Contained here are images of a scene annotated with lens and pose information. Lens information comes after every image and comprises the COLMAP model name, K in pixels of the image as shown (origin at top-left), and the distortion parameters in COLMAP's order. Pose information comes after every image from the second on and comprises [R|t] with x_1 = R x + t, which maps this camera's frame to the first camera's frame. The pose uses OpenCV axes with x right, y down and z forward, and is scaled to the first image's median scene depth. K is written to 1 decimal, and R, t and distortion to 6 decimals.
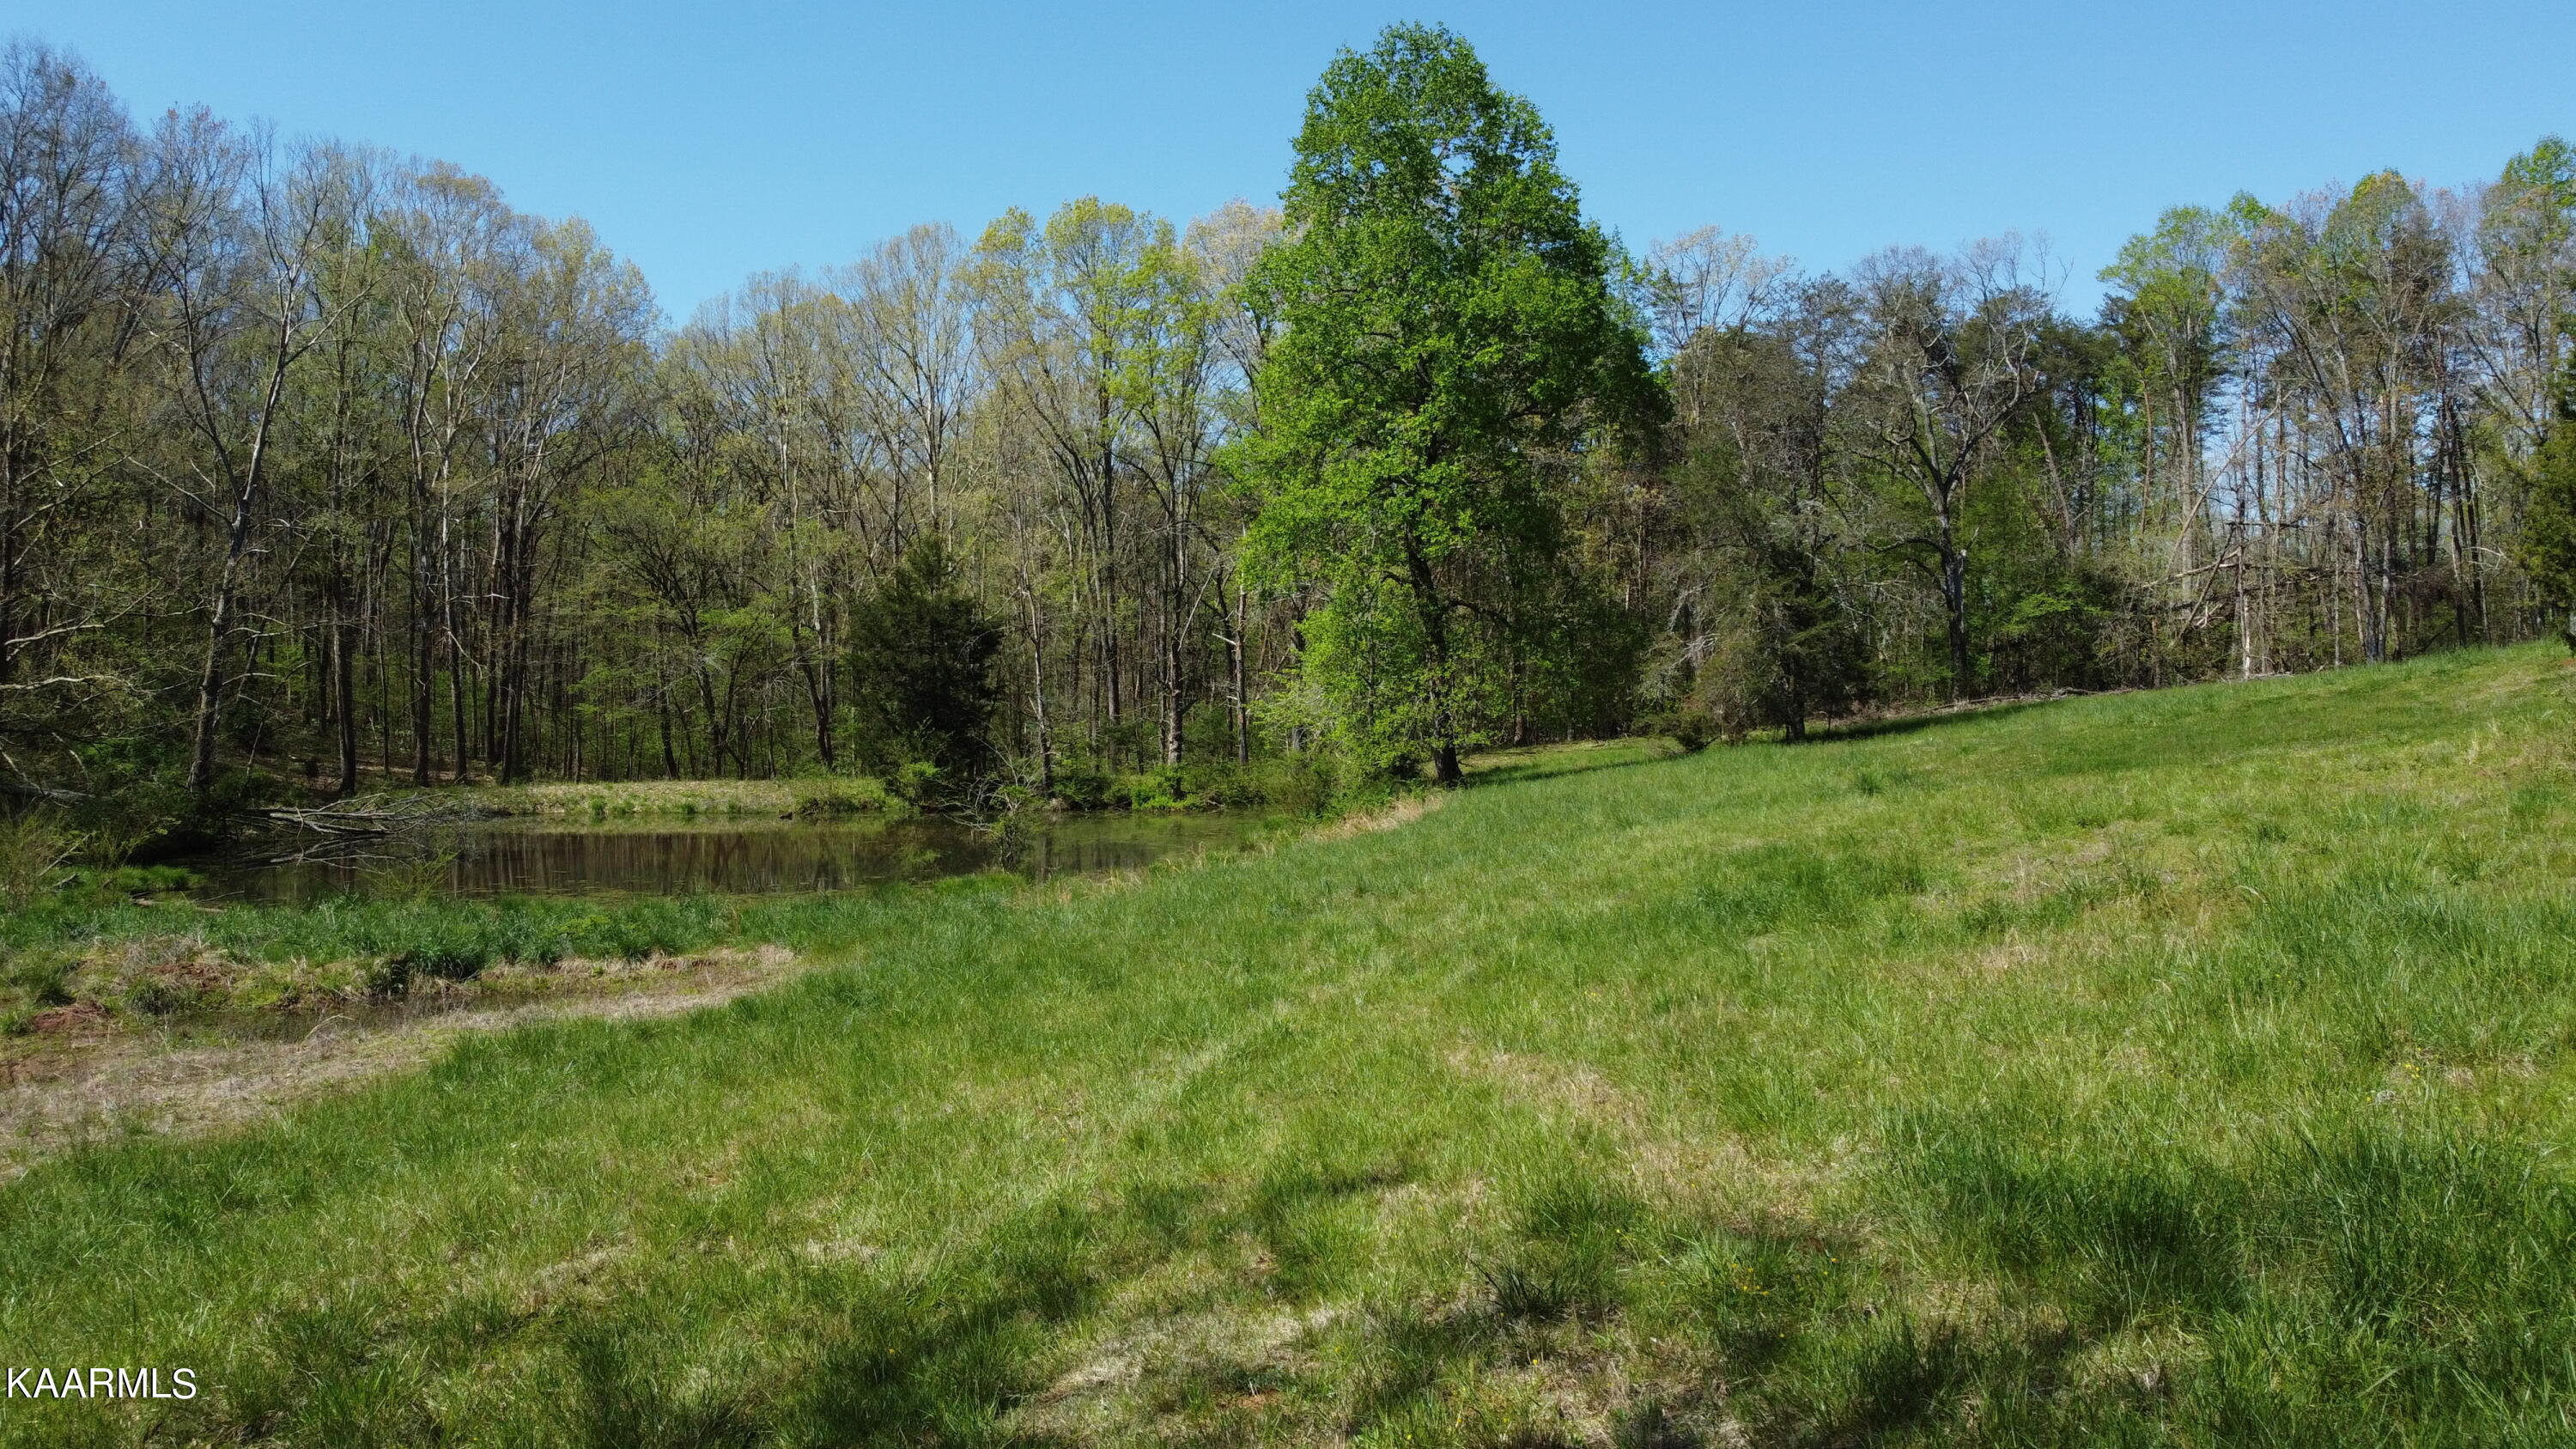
lens RADIAL K [[1957.4, 0, 1281.3], [0, 1957.4, 690.0], [0, 0, 1]] dist [0.000212, -0.008127]
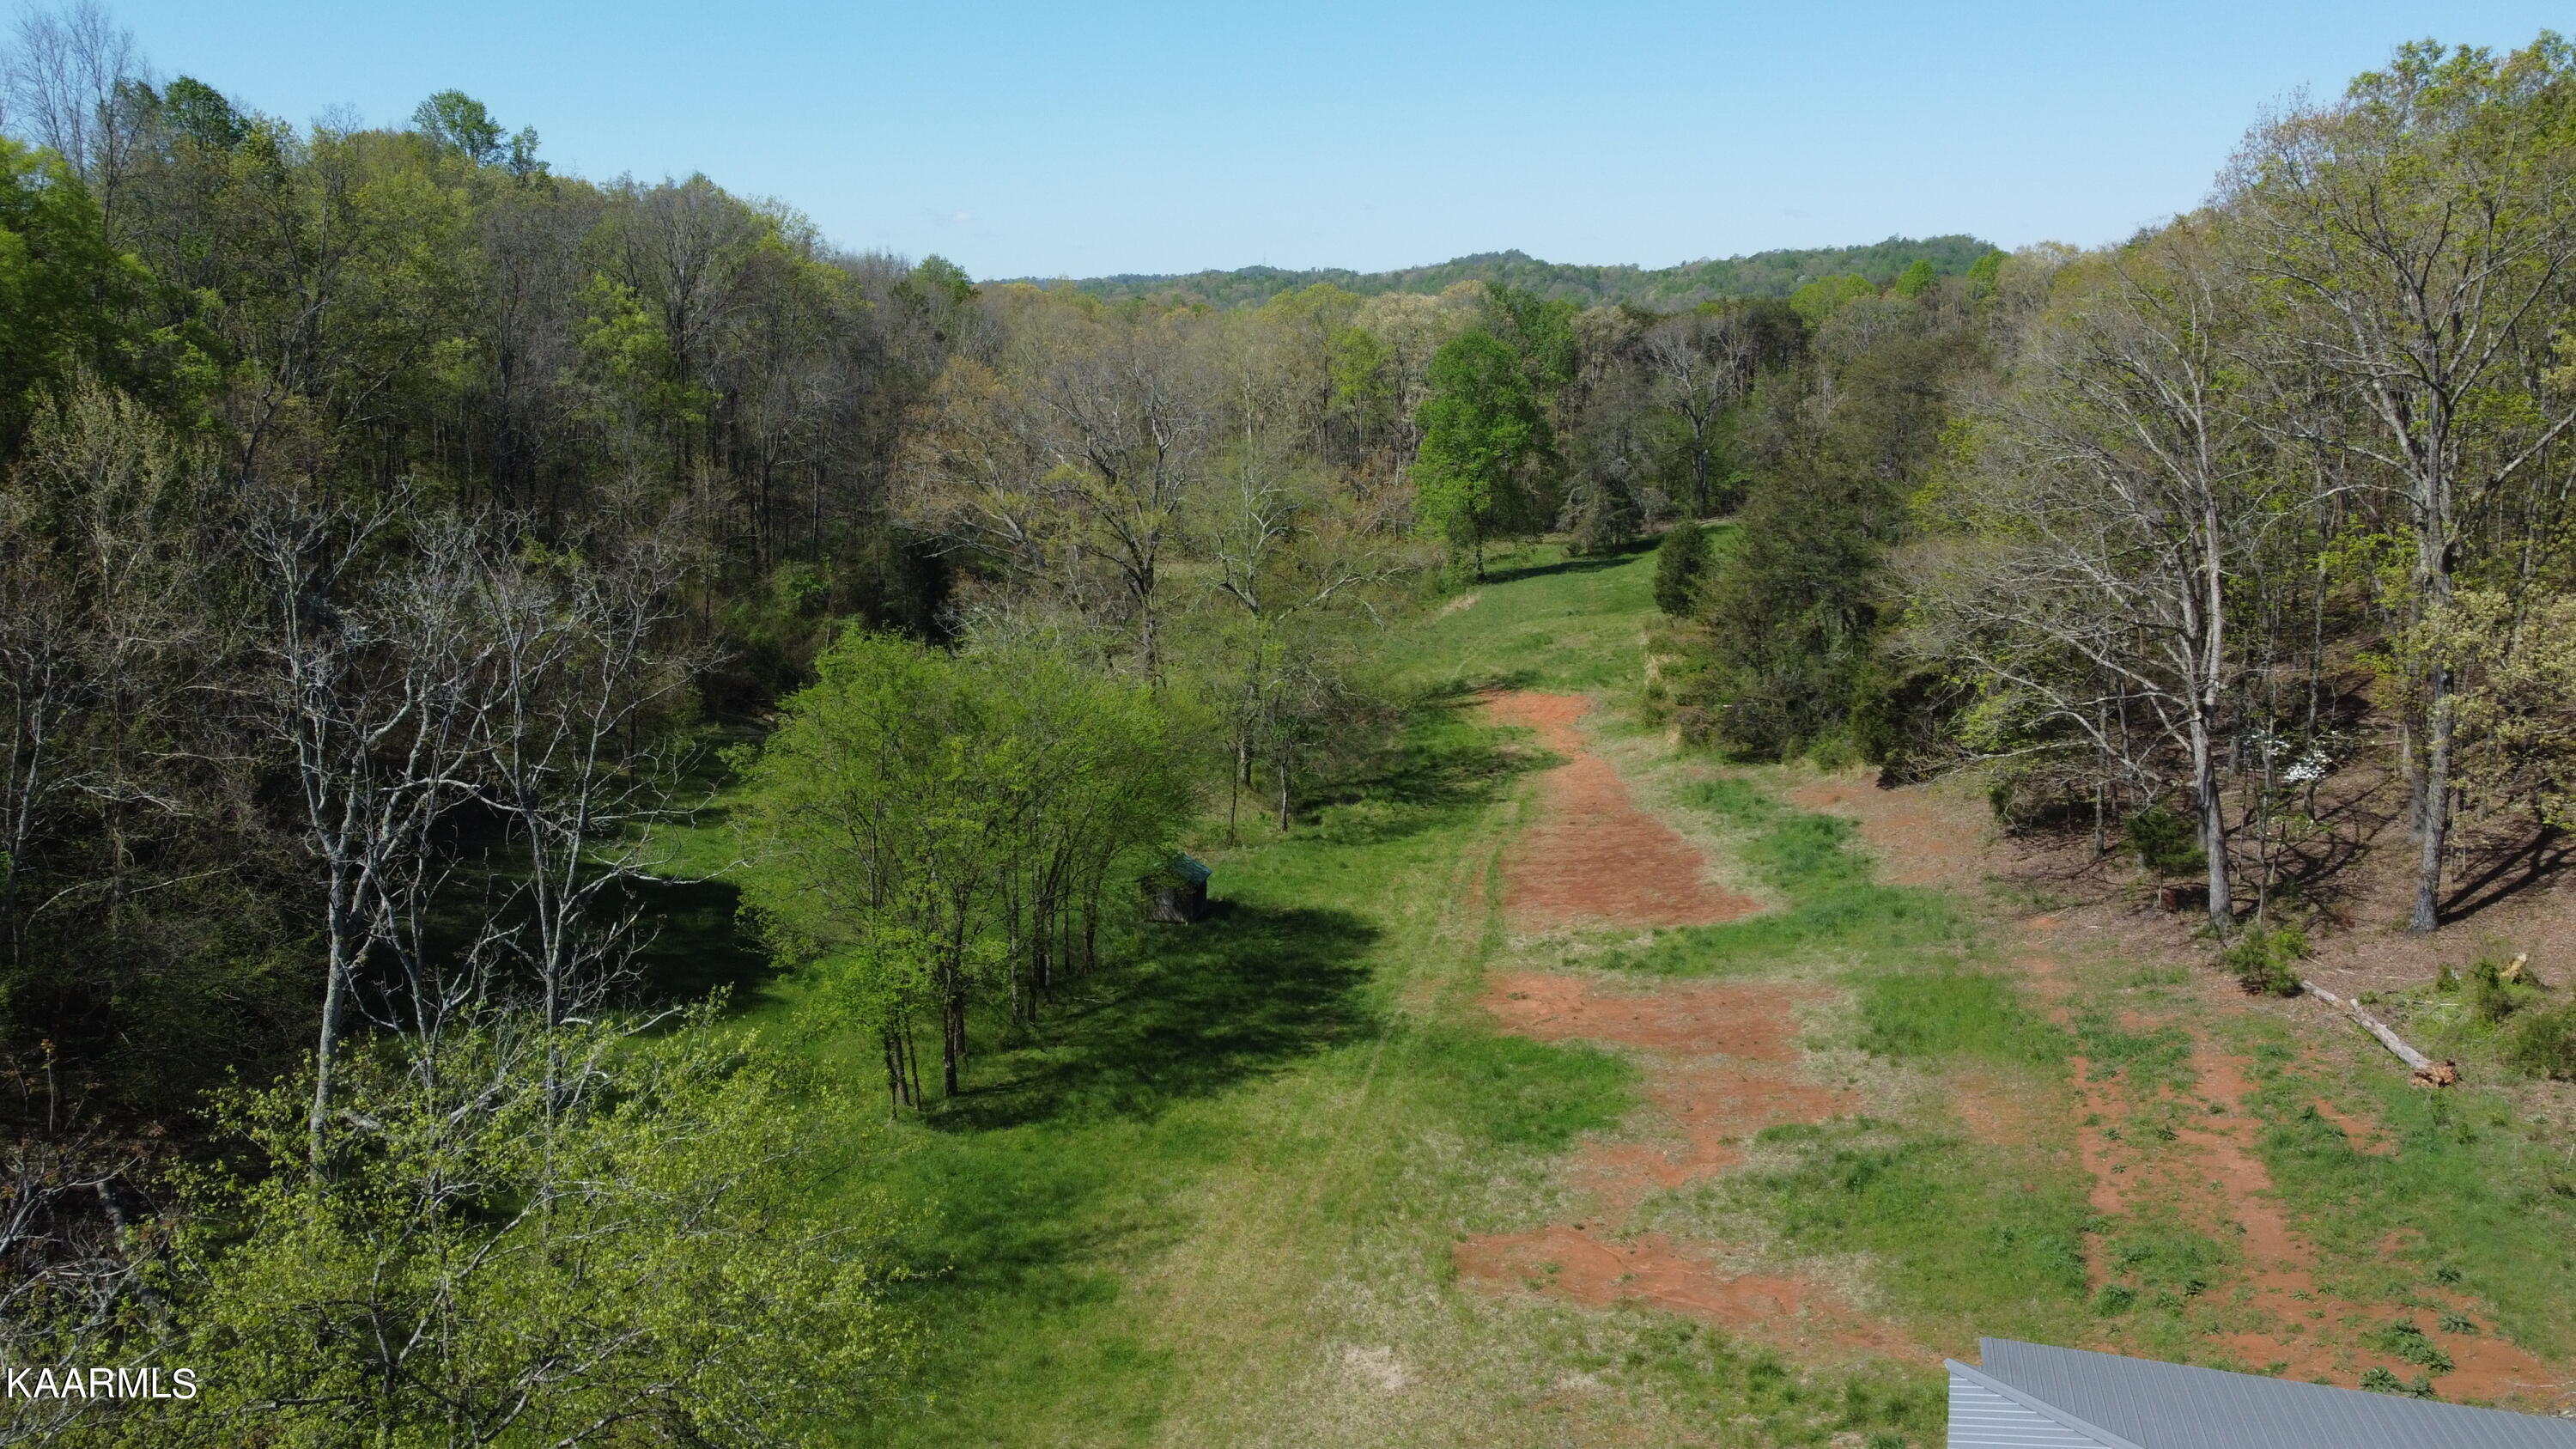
lens RADIAL K [[1957.4, 0, 1282.8], [0, 1957.4, 716.3], [0, 0, 1]] dist [0.000212, -0.008127]
pose [[0.999980, -0.000919, -0.006288, -0.164963], [0.002186, 0.978863, 0.204506, -0.296666], [0.005967, -0.204515, 0.978845, -1.632591]]
